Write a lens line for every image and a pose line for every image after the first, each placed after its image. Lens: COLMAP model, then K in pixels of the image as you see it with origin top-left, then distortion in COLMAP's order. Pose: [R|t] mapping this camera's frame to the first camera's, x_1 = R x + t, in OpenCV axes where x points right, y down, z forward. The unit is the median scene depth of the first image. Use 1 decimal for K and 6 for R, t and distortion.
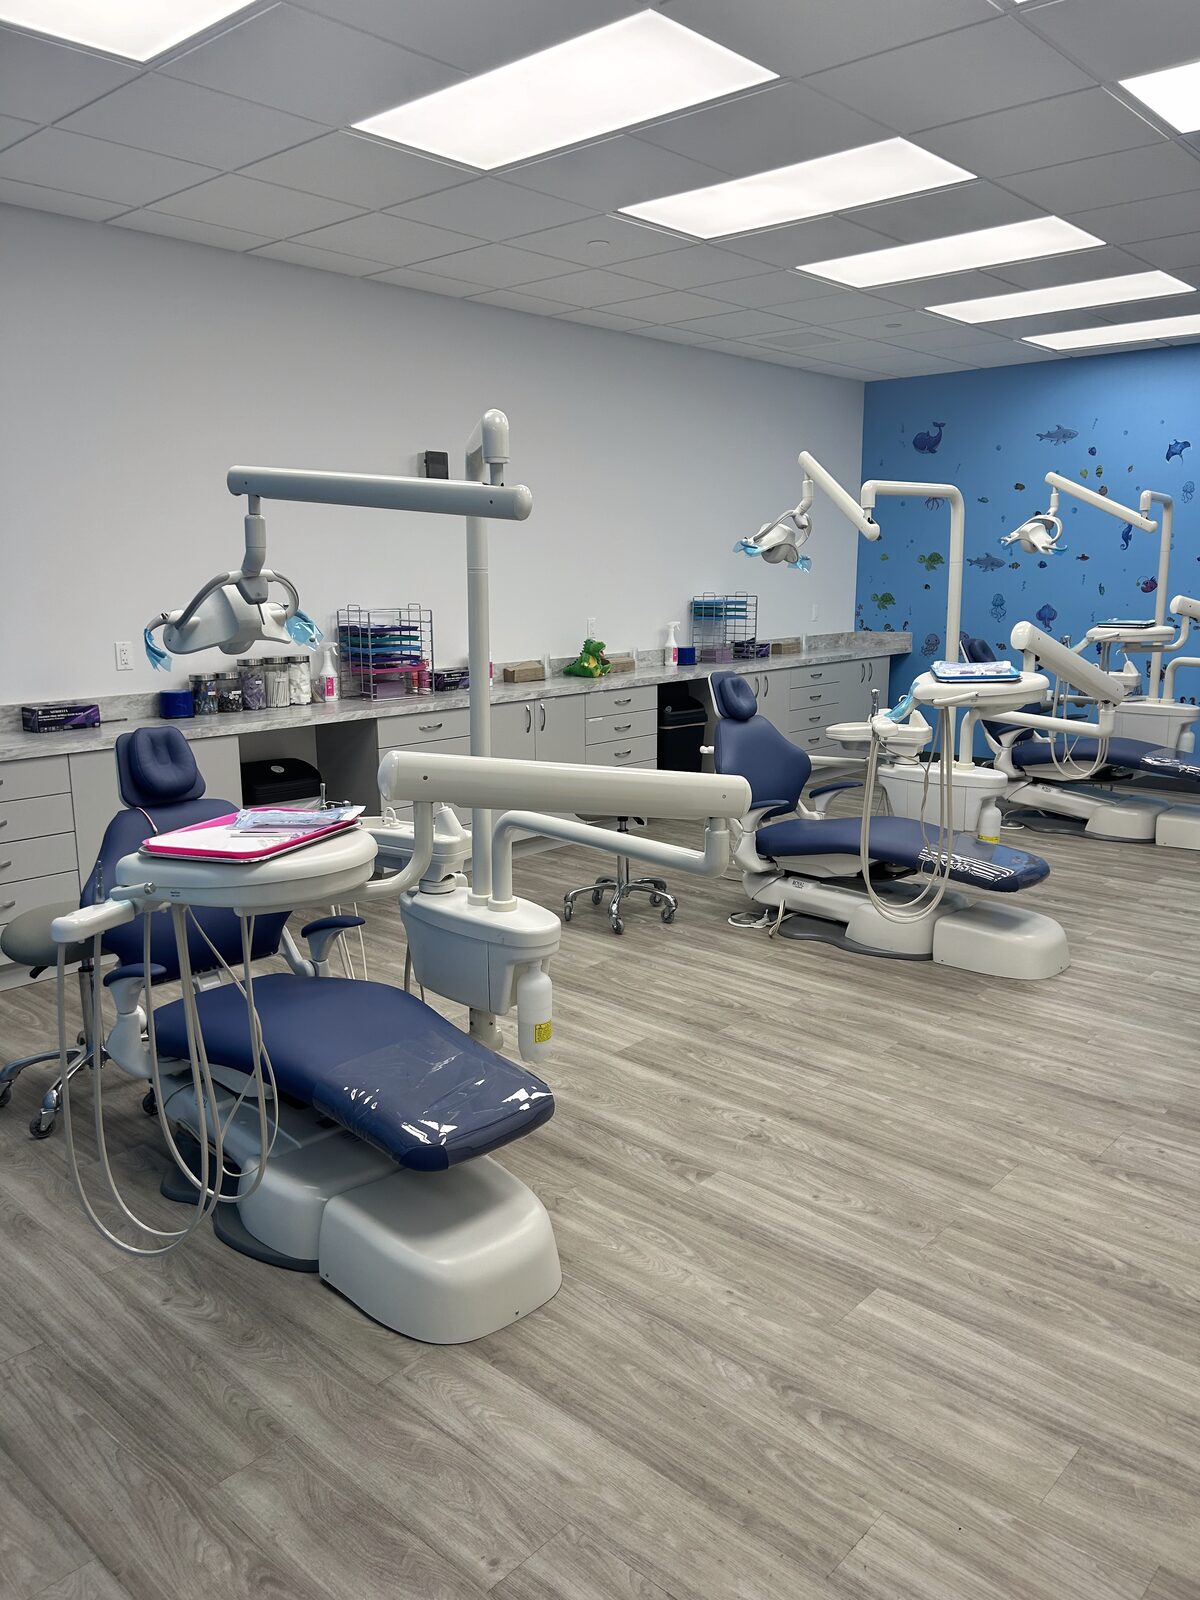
lens RADIAL K [[1203.7, 0, 598.6], [0, 1203.7, 799.1], [0, 0, 1]] dist [0.028674, -0.014312]
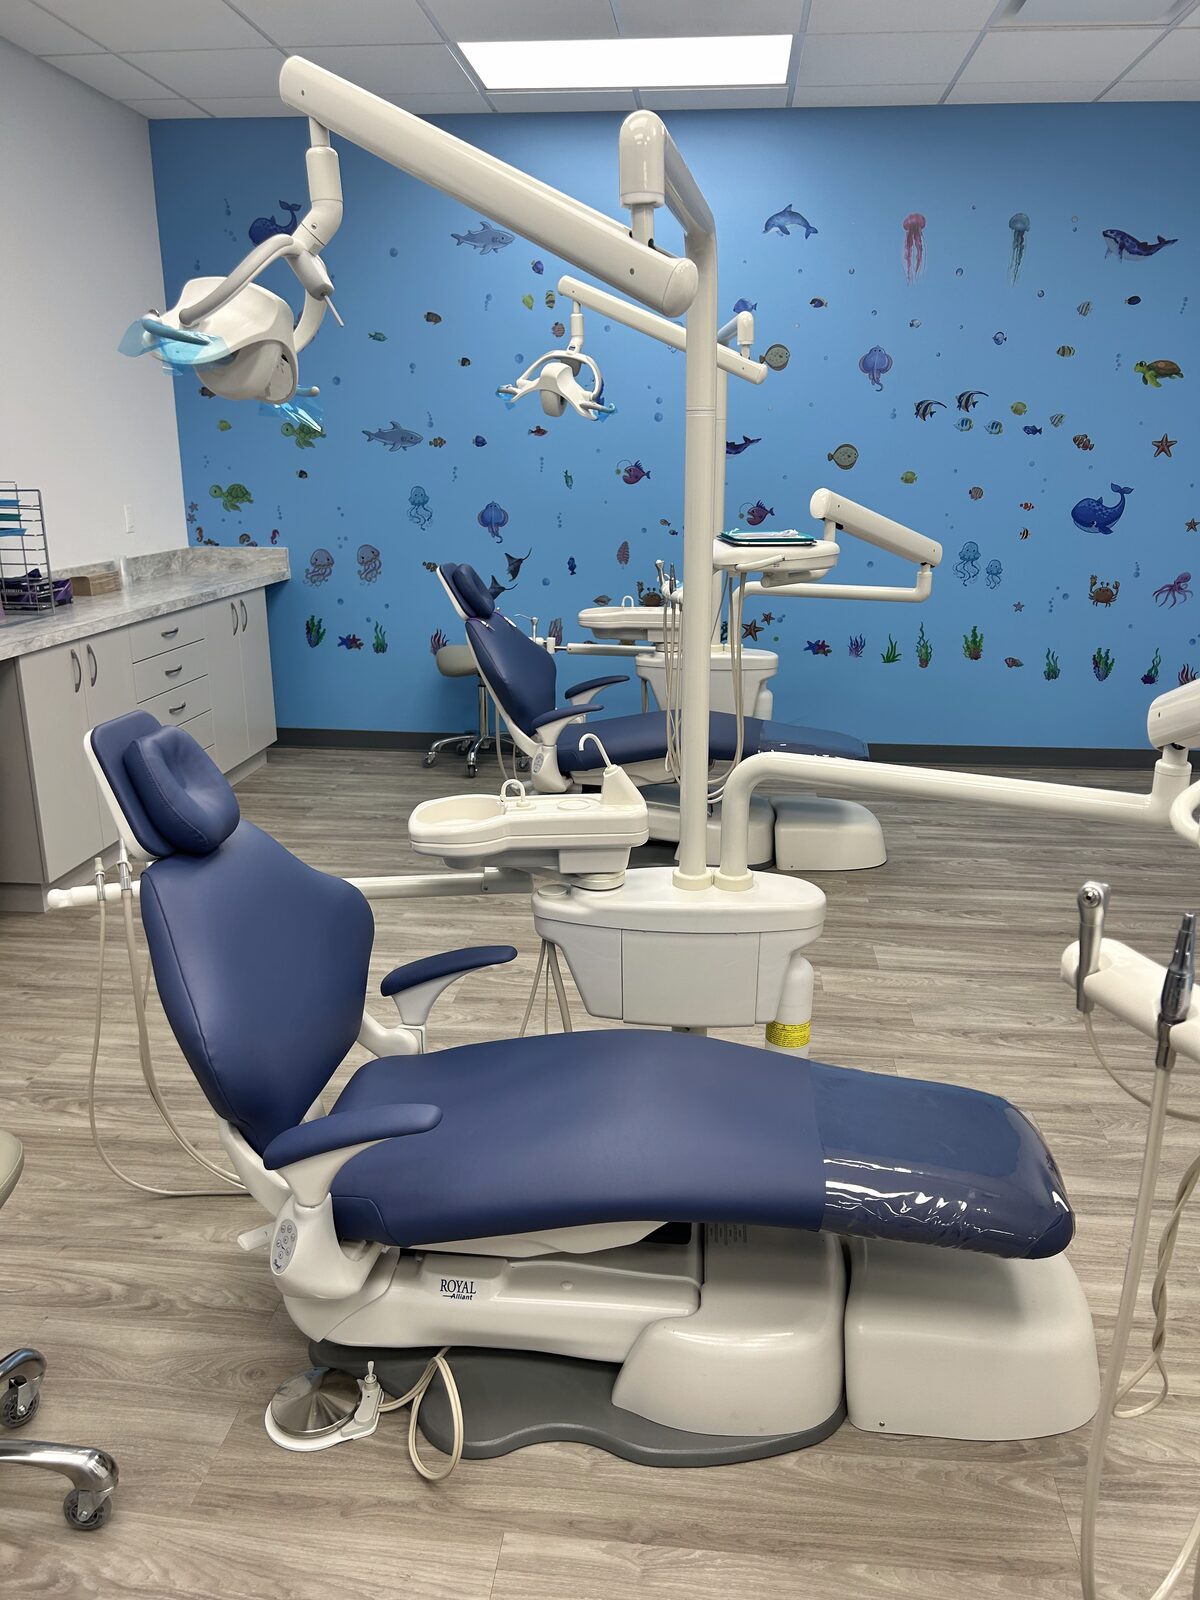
lens RADIAL K [[1203.7, 0, 601.5], [0, 1203.7, 806.7], [0, 0, 1]] dist [0.028674, -0.014312]
pose [[0.806589, -0.157080, 0.569860, 0.009331], [0.103930, 0.986714, 0.124879, -0.085970], [-0.581904, -0.041501, 0.812198, 0.499137]]
